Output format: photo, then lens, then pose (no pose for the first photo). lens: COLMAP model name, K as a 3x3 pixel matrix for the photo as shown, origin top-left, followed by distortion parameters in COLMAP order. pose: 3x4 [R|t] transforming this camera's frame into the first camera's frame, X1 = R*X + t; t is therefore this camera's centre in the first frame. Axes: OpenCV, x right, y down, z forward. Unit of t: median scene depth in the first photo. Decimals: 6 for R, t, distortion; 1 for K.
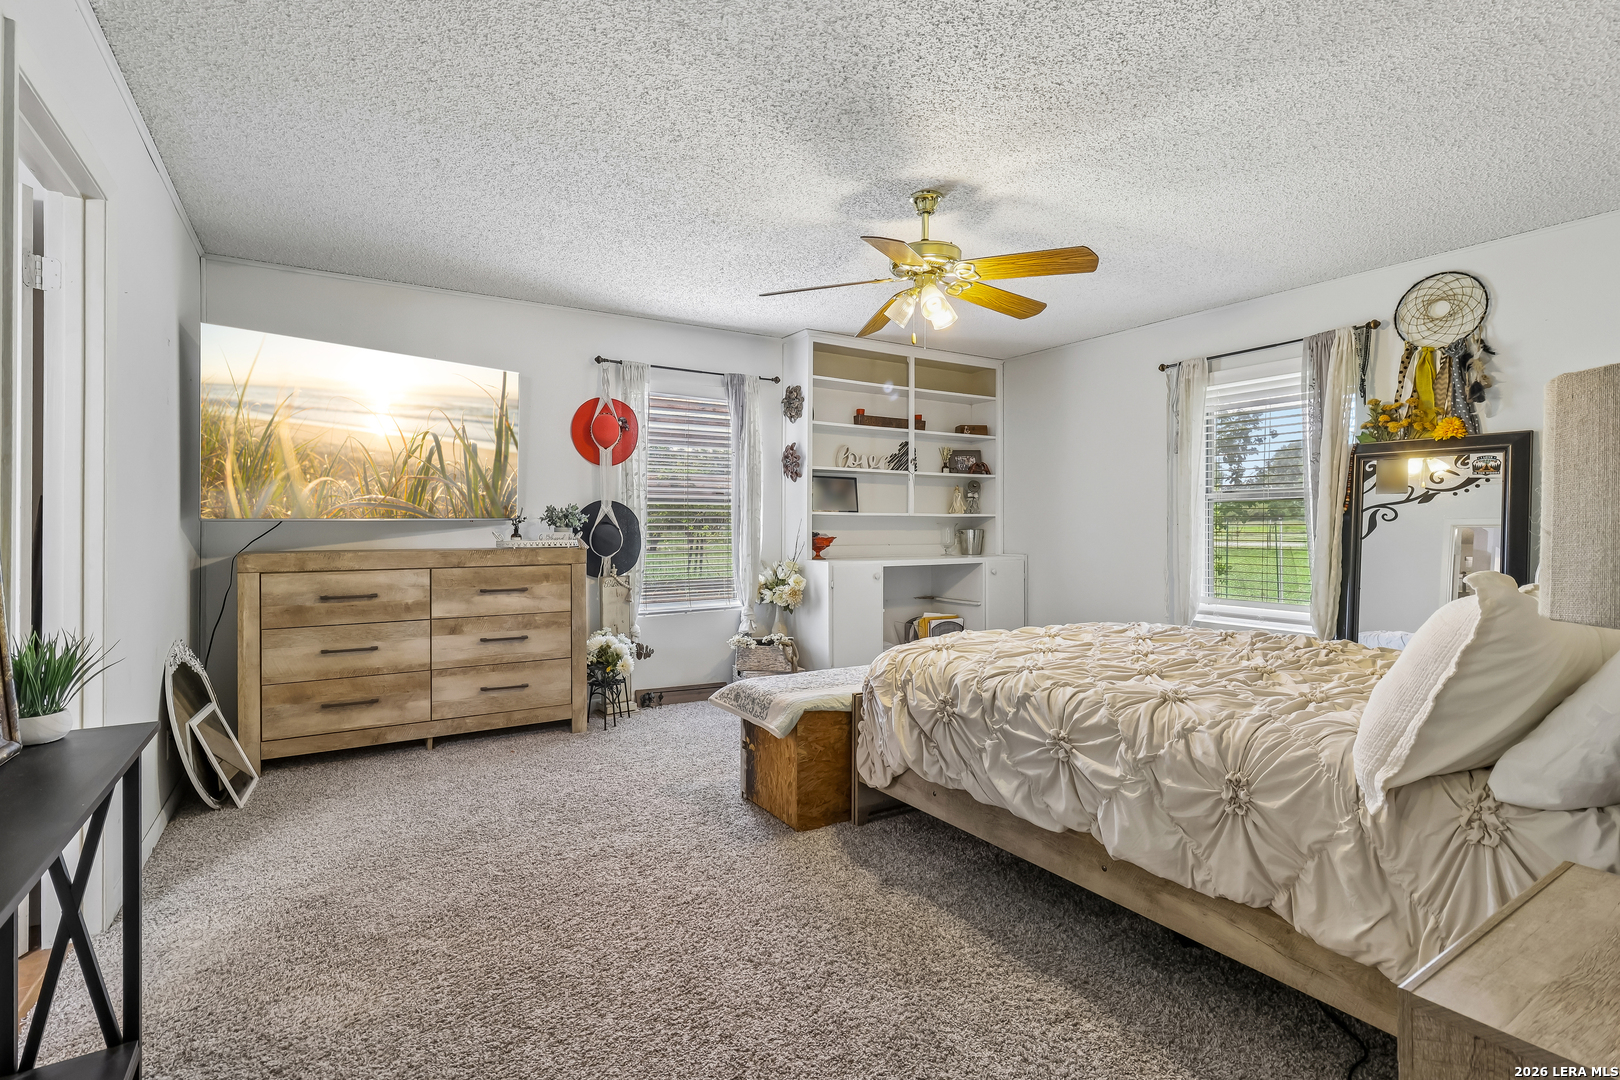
lens RADIAL K [[751.8, 0, 809.8], [0, 751.8, 541.7], [0, 0, 1]] dist [0.003305, -0.002001]
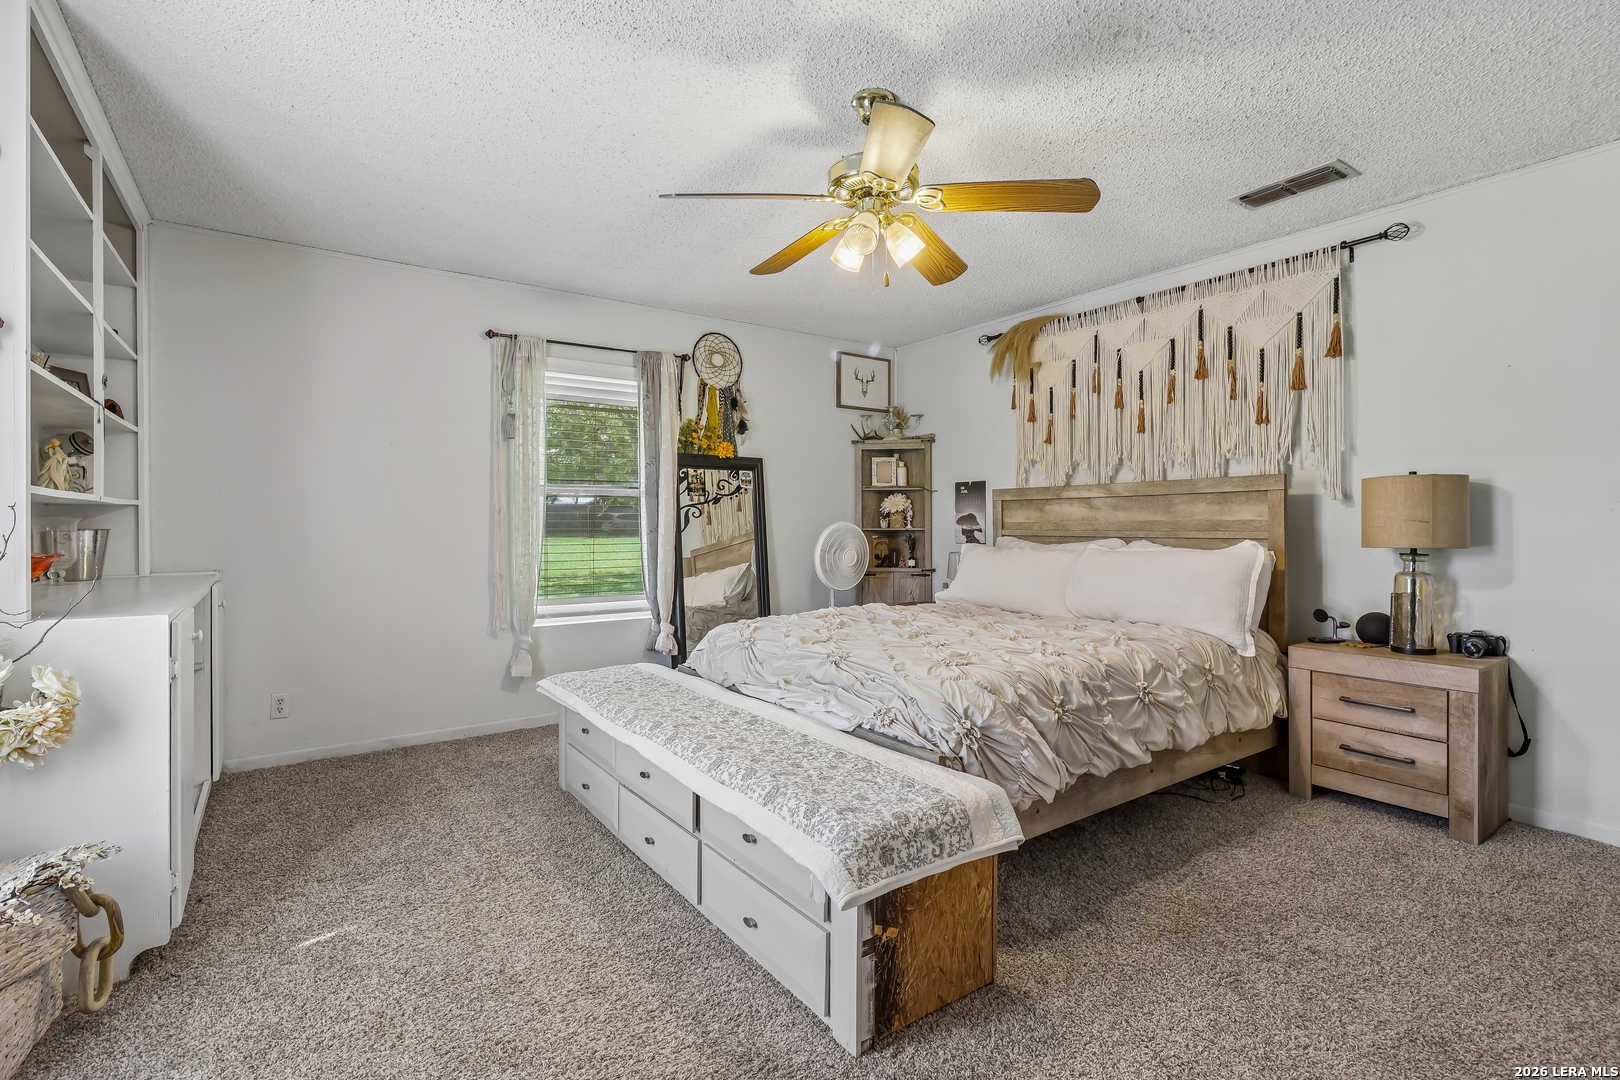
lens RADIAL K [[751.8, 0, 803.4], [0, 751.8, 533.9], [0, 0, 1]] dist [0.003305, -0.002001]
pose [[-0.046053, -0.017415, 0.998787, -0.515925], [0.023628, 0.999549, 0.018517, -0.020499], [-0.998660, 0.024452, -0.045621, 0.918411]]
